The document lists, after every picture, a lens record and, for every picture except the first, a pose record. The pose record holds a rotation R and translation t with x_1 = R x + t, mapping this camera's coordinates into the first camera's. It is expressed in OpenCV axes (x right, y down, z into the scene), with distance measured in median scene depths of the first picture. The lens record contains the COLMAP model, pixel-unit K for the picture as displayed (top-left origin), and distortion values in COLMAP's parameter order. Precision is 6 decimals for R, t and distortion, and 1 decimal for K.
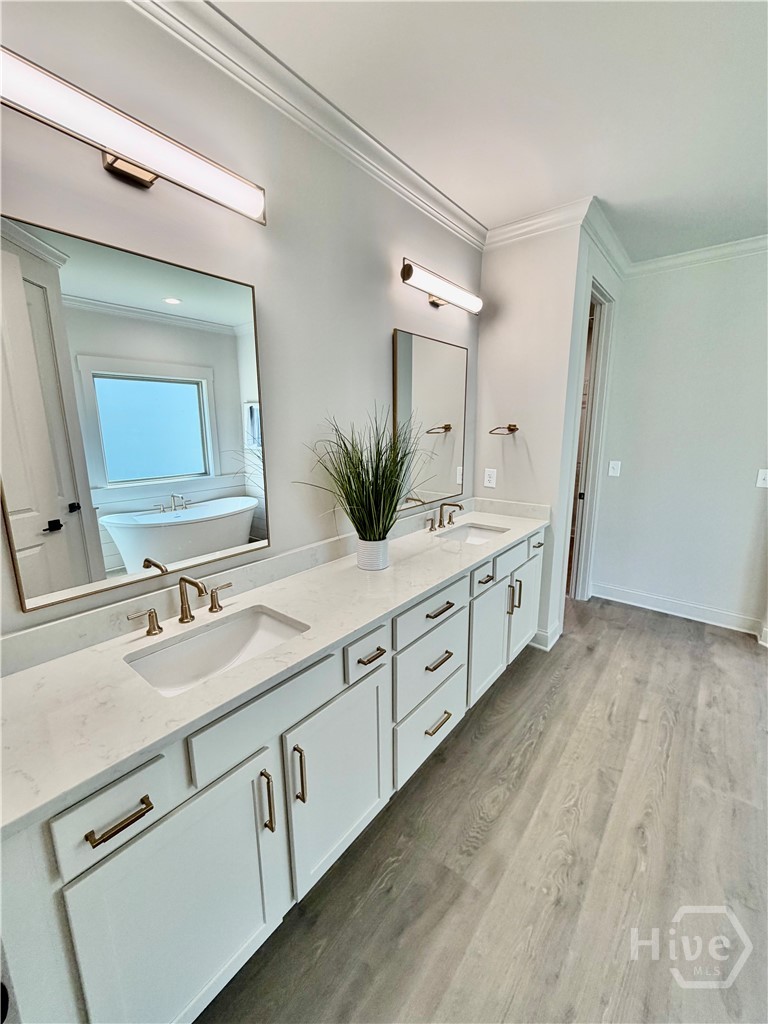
lens RADIAL K [[408.3, 0, 386.7], [0, 408.3, 509.8], [0, 0, 1]] dist [0.001862, -0.000077]
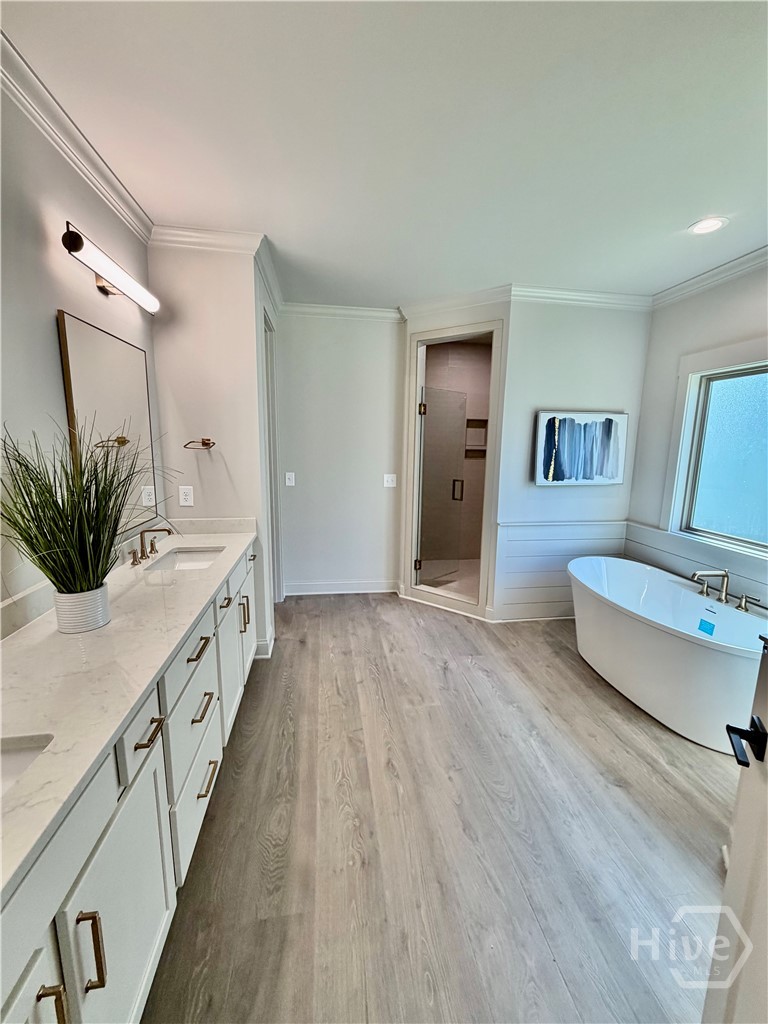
lens RADIAL K [[408.3, 0, 386.7], [0, 408.3, 509.8], [0, 0, 1]] dist [0.001862, -0.000077]
pose [[0.672039, -0.105663, 0.732939, -0.152954], [0.130409, 0.991186, 0.023320, -0.012824], [-0.728943, 0.079910, 0.679895, 0.065665]]
